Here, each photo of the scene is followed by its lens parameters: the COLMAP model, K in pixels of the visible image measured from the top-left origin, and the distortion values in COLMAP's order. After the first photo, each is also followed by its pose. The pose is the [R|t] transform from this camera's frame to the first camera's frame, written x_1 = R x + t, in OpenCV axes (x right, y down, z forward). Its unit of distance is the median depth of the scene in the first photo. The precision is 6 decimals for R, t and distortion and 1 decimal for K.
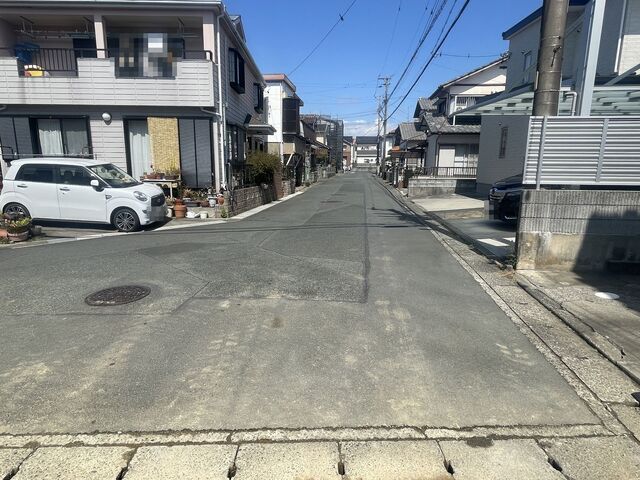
lens RADIAL K [[373.9, 0, 320.0], [0, 373.9, 240.0], [0, 0, 1]] dist [-0.003321, -0.000679]
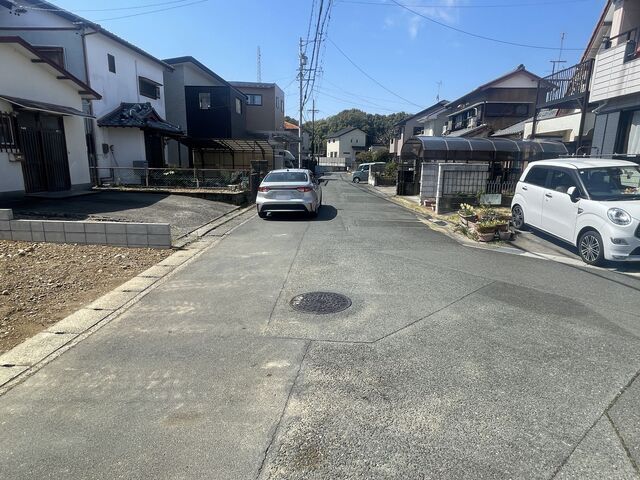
lens RADIAL K [[373.9, 0, 320.0], [0, 373.9, 240.0], [0, 0, 1]] dist [-0.003321, -0.000679]
pose [[-0.055356, 0.200448, -0.978139, 0.366142], [-0.208457, 0.955733, 0.207654, -0.206119], [0.976464, 0.215395, -0.011121, 1.012139]]
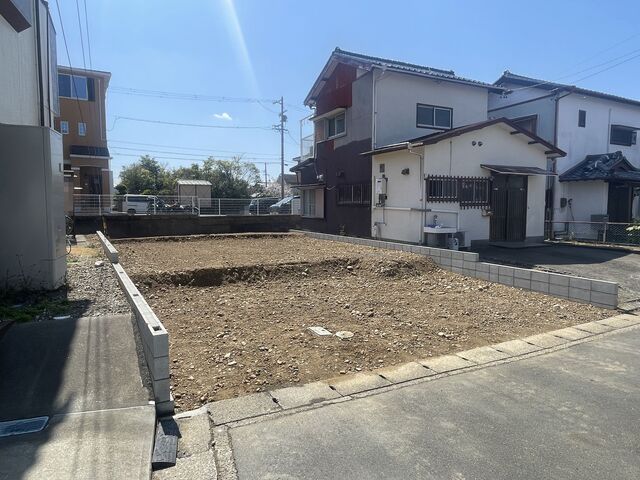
lens RADIAL K [[398.2, 0, 320.0], [0, 398.2, 240.0], [0, 0, 1]] dist [-0.008397, -0.000694]
pose [[-0.899061, 0.027479, -0.436960, 0.578286], [-0.090177, 0.965007, 0.246229, -0.254164], [0.428435, 0.260779, -0.865123, 1.164569]]
